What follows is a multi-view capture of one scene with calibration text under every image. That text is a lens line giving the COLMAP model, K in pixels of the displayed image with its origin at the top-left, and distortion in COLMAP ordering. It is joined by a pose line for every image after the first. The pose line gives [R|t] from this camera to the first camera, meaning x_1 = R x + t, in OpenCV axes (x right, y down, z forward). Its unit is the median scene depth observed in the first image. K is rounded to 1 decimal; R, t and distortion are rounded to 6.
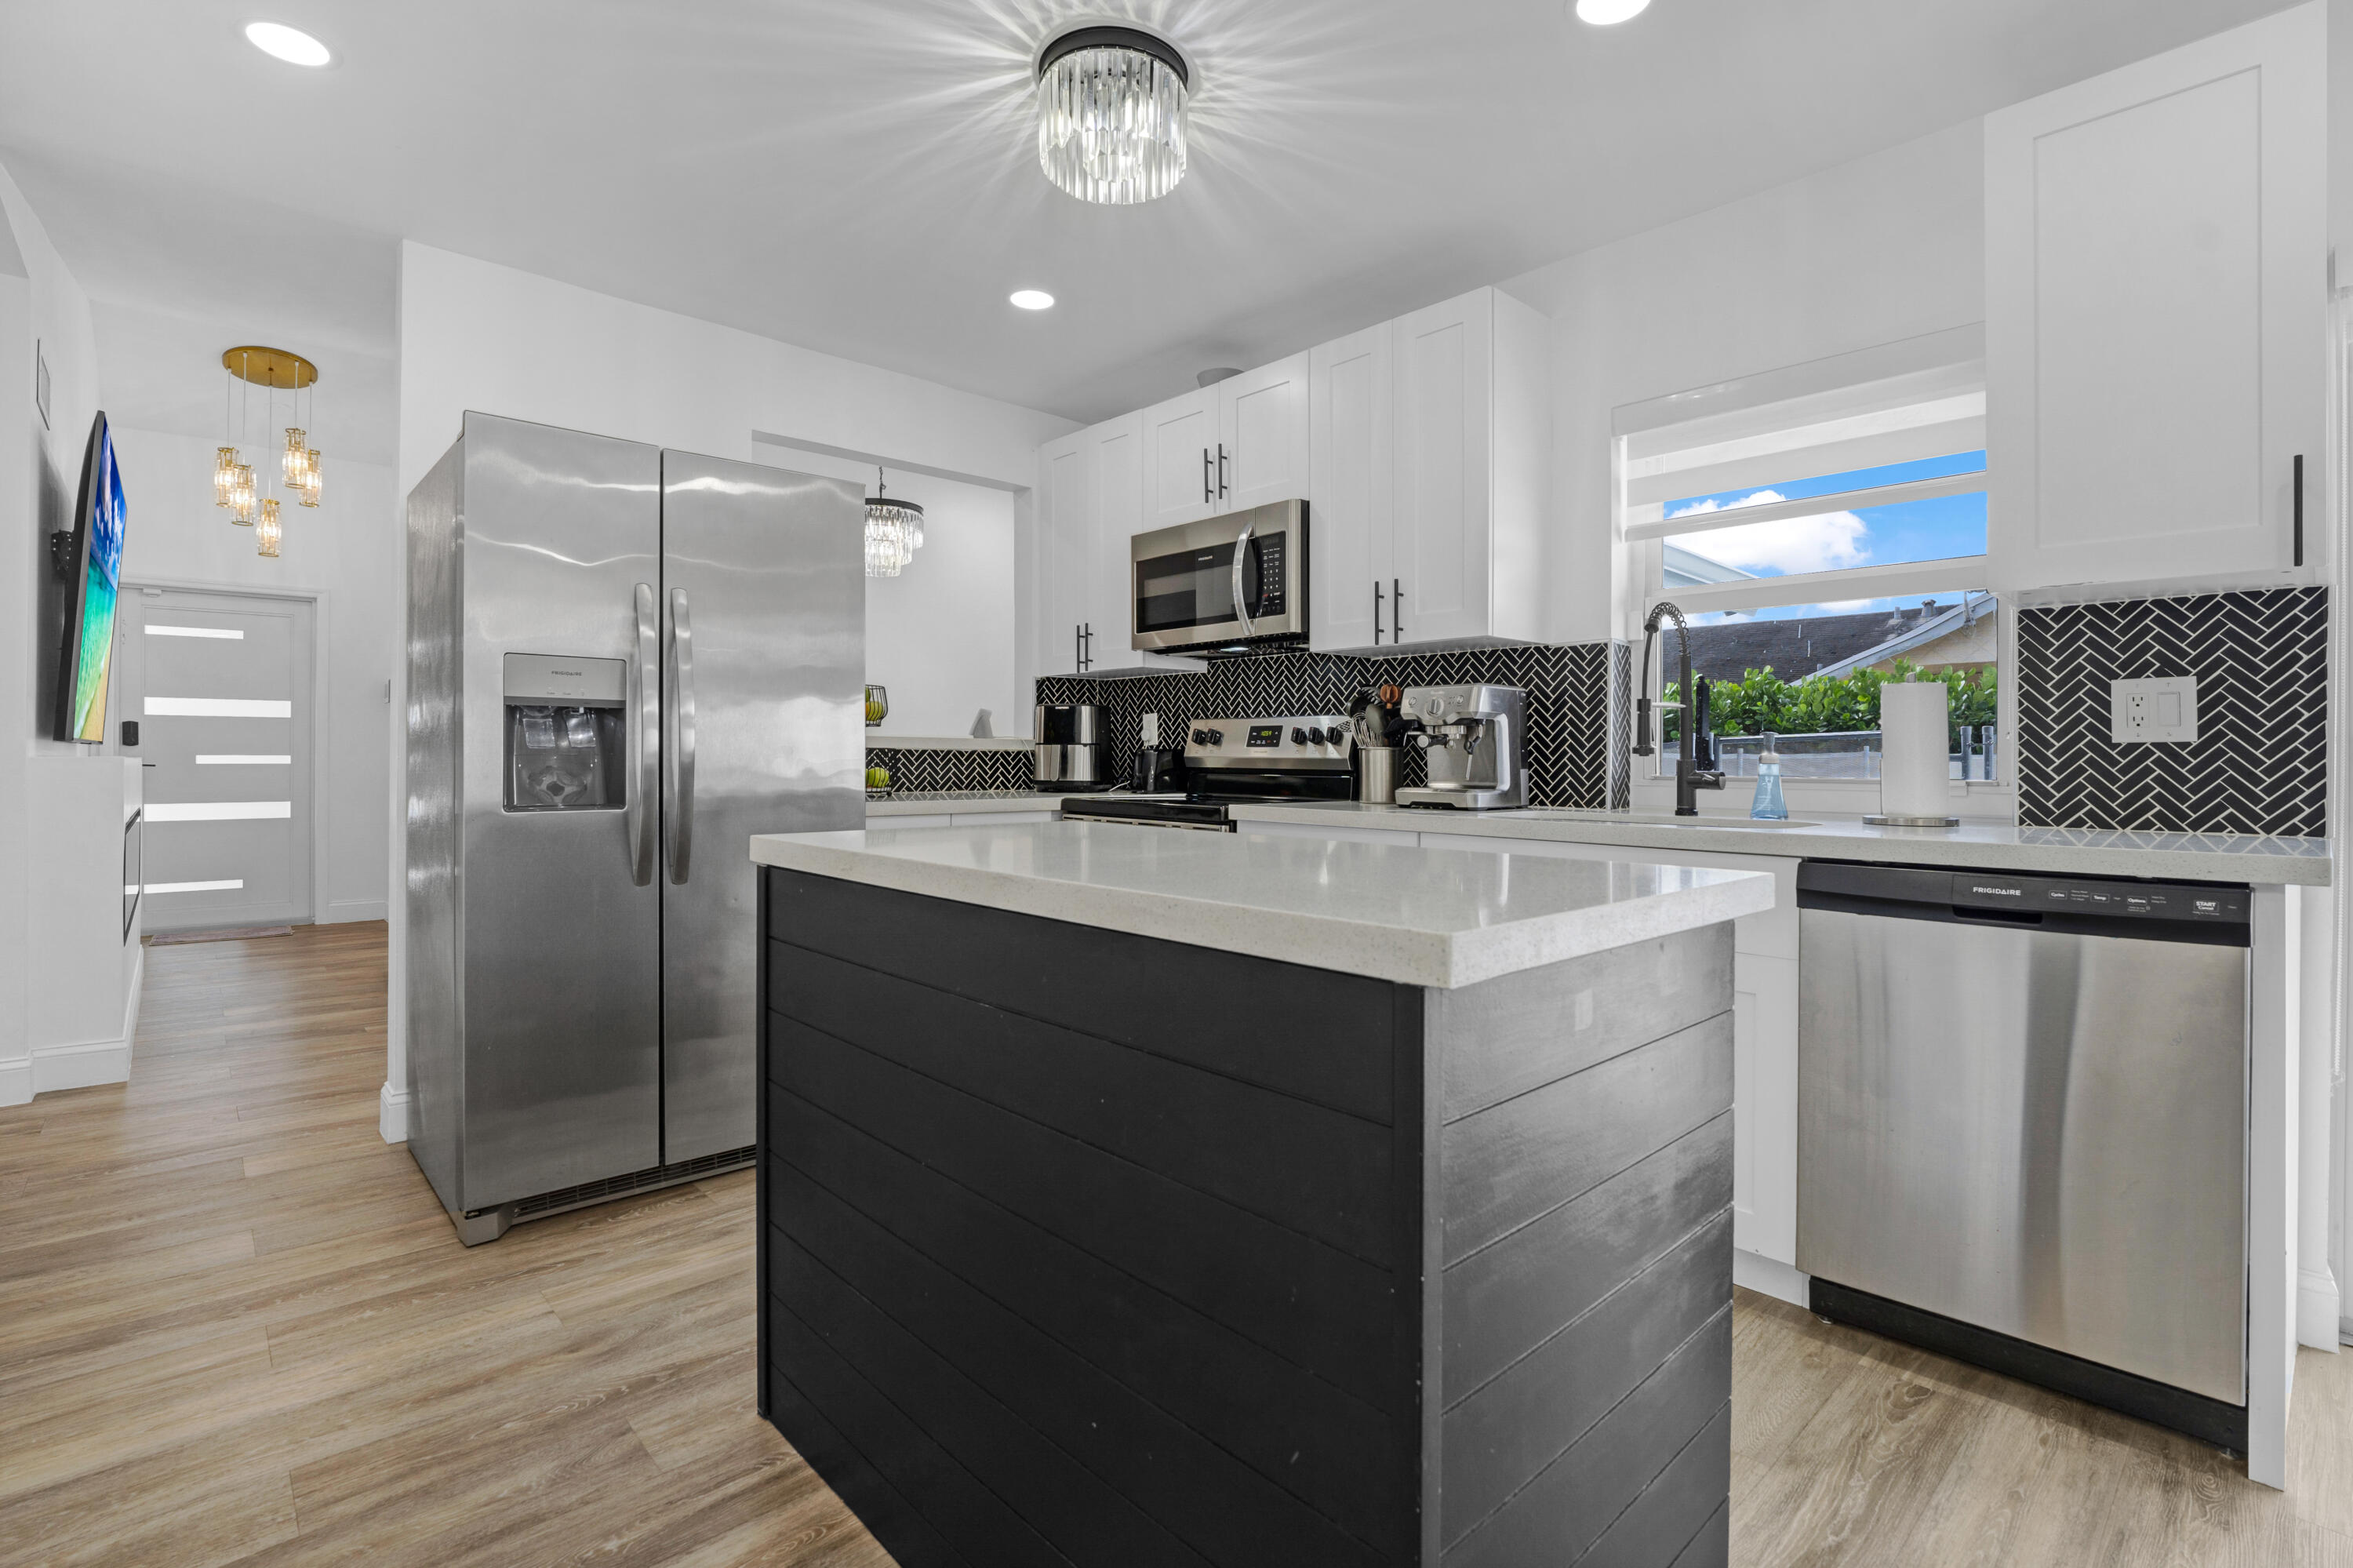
lens RADIAL K [[1097.4, 0, 1168.6], [0, 1097.4, 772.4], [0, 0, 1]] dist [-0.006898, 0.001246]
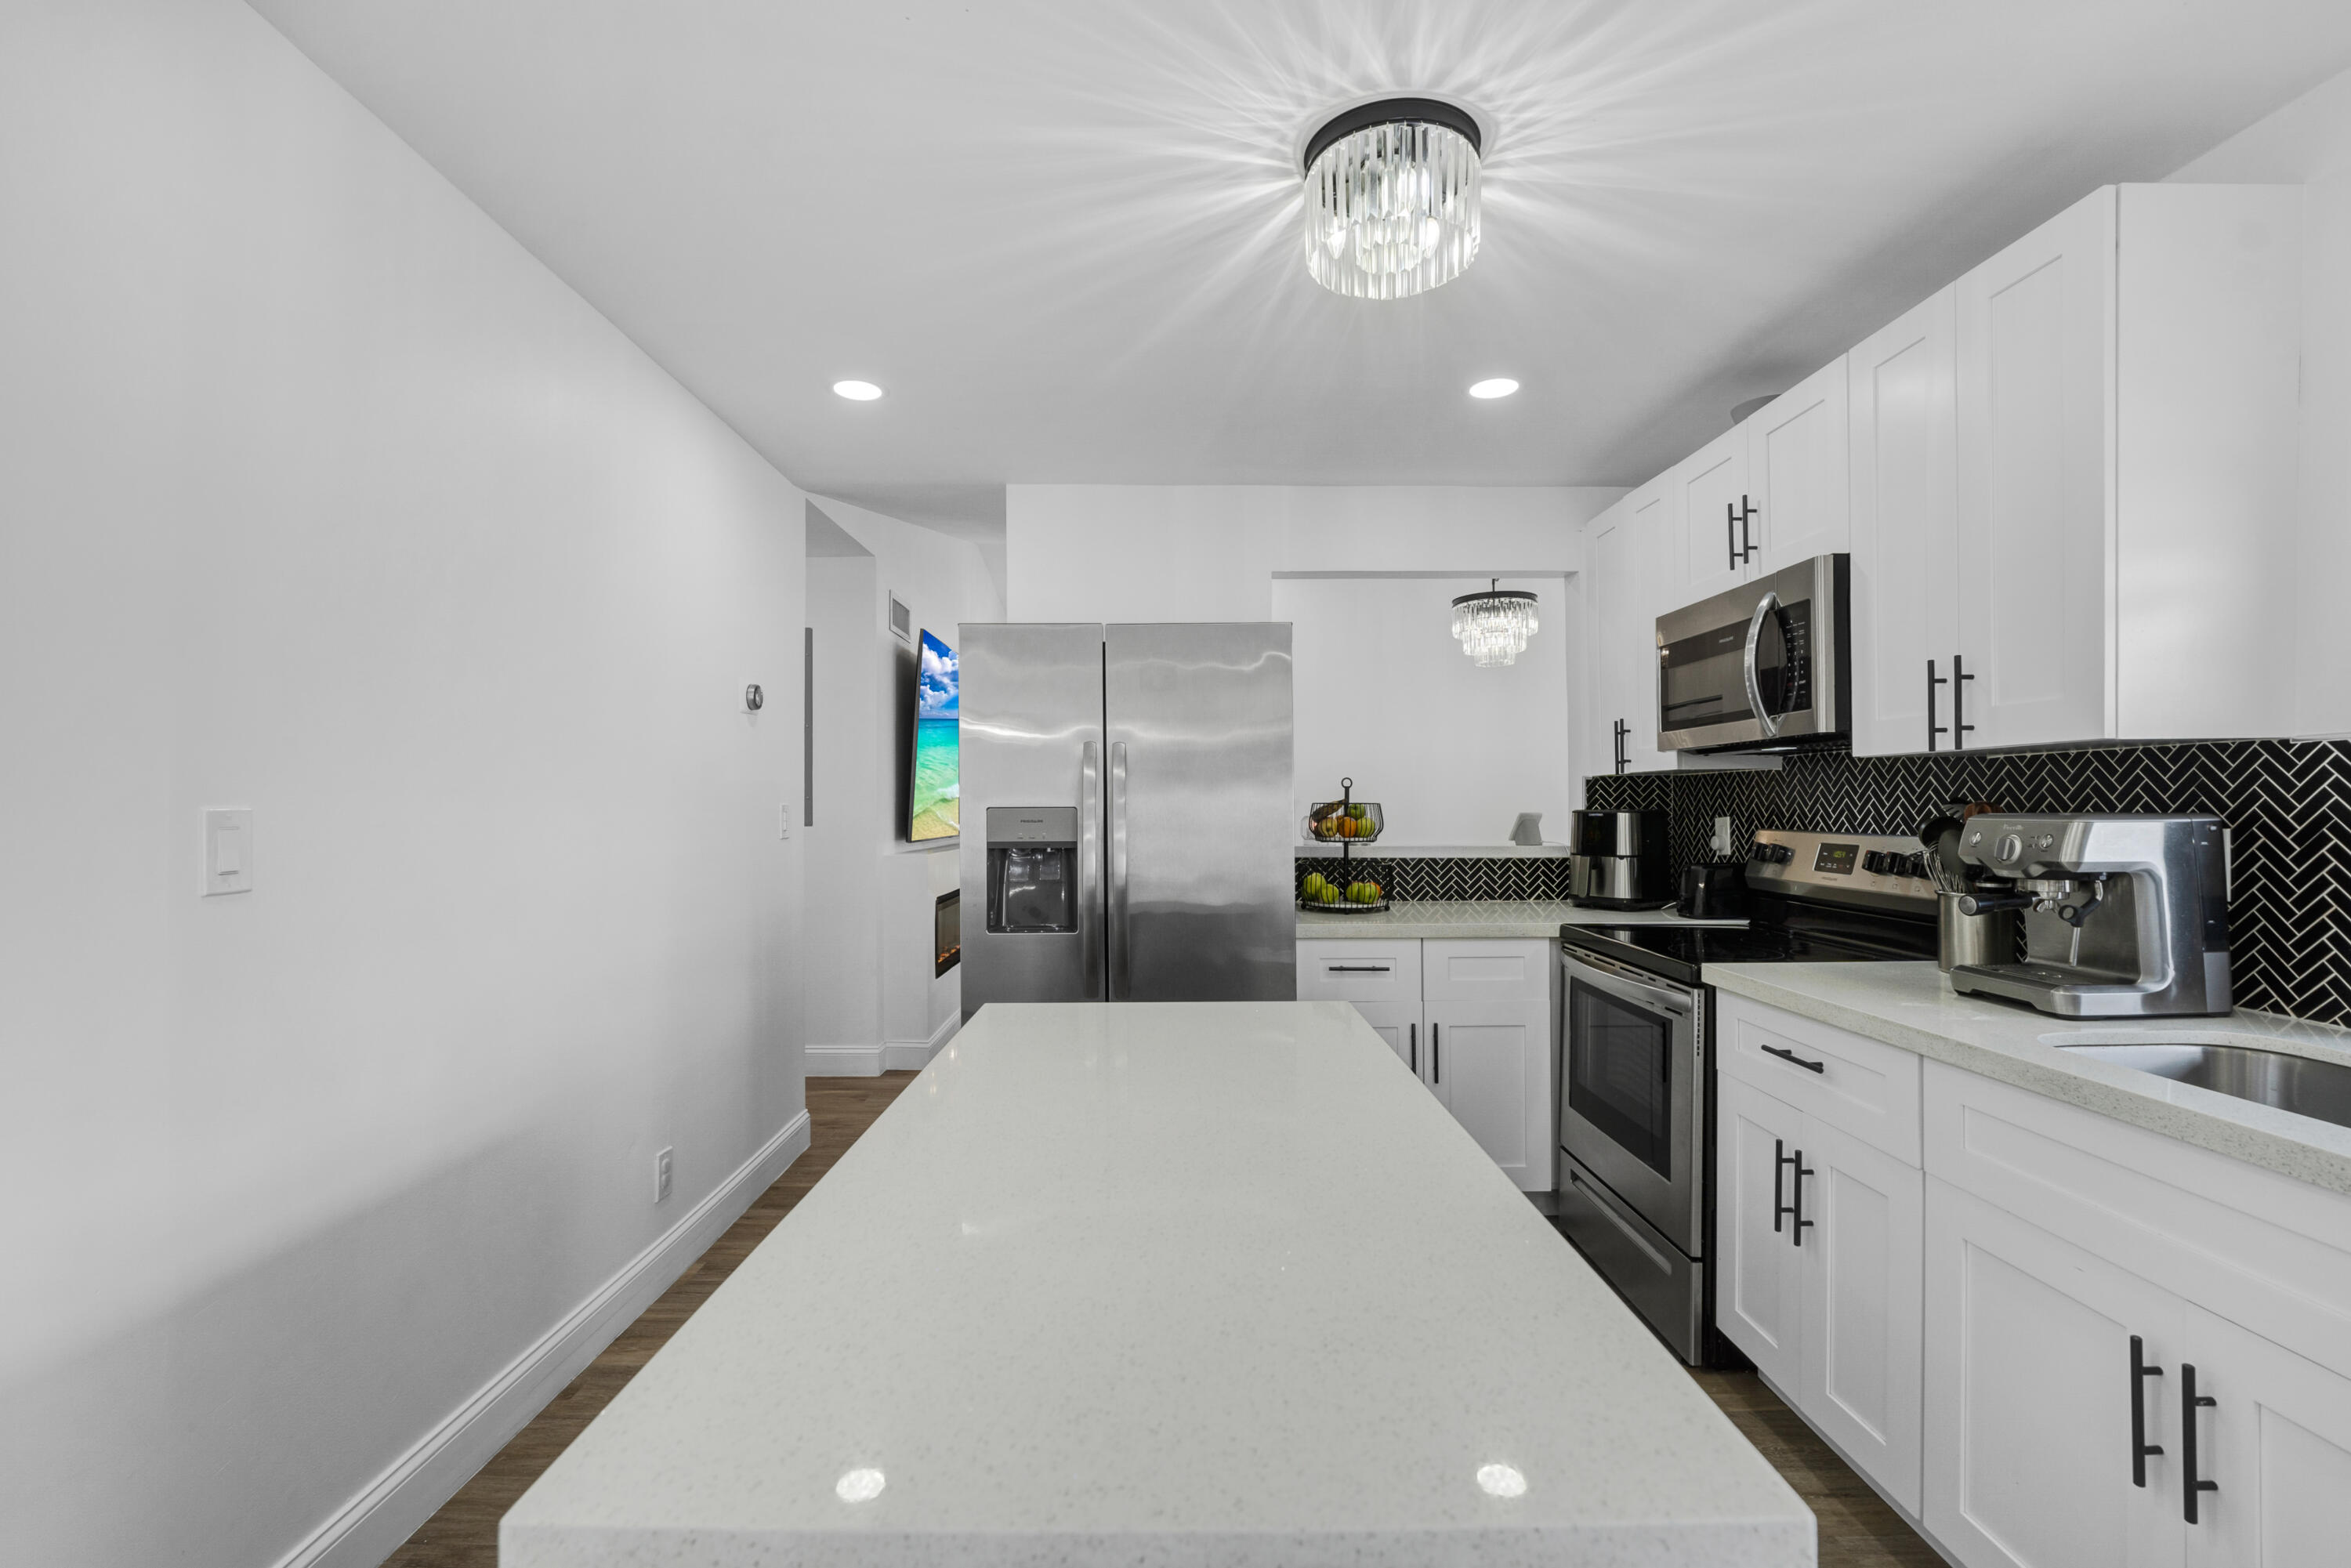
lens RADIAL K [[1009.0, 0, 1172.9], [0, 1009.0, 798.3], [0, 0, 1]] dist [-0.001465, -0.007659]
pose [[0.743949, -0.013455, -0.668101, 0.351060], [0.000577, 0.999810, -0.019493, -0.101364], [0.668237, 0.014117, 0.743815, 0.282844]]
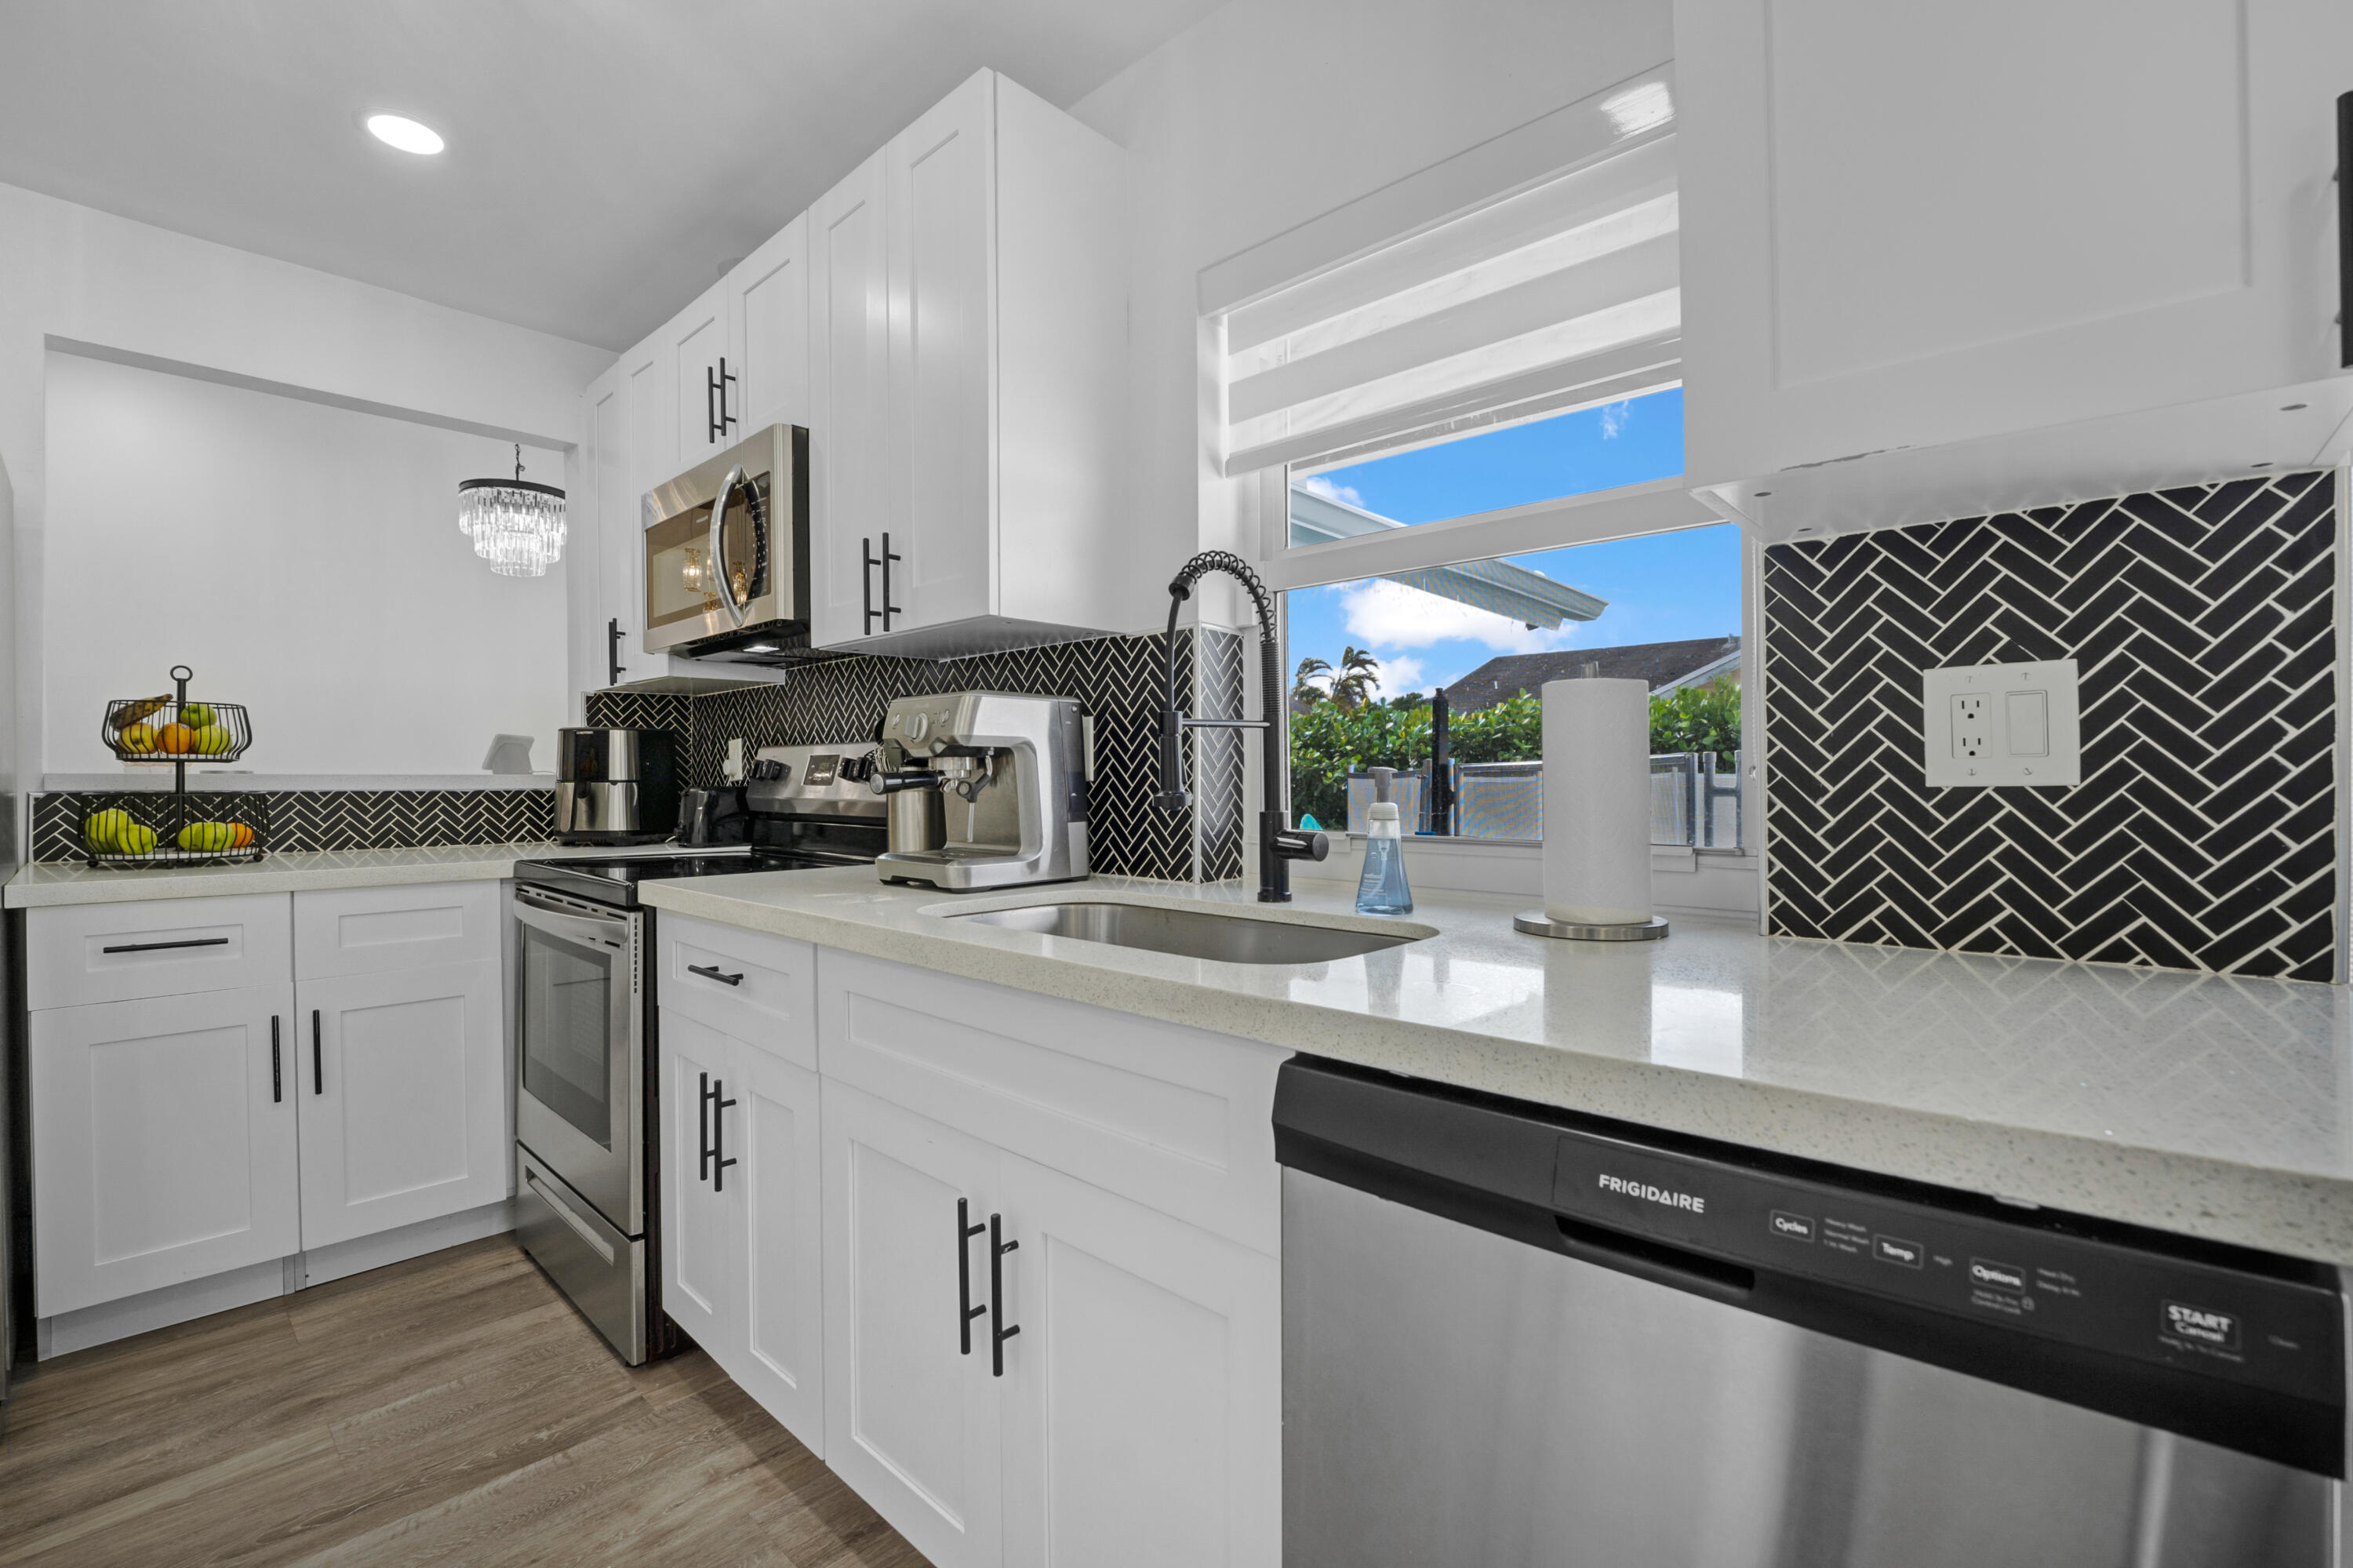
lens RADIAL K [[1019.4, 0, 1163.5], [0, 1019.4, 793.3], [0, 0, 1]] dist [-0.014720, -0.000748]
pose [[0.997624, -0.010721, 0.068052, 0.442860], [0.010524, 0.999939, 0.003254, -0.028440], [-0.068082, -0.002530, 0.997676, 0.514606]]
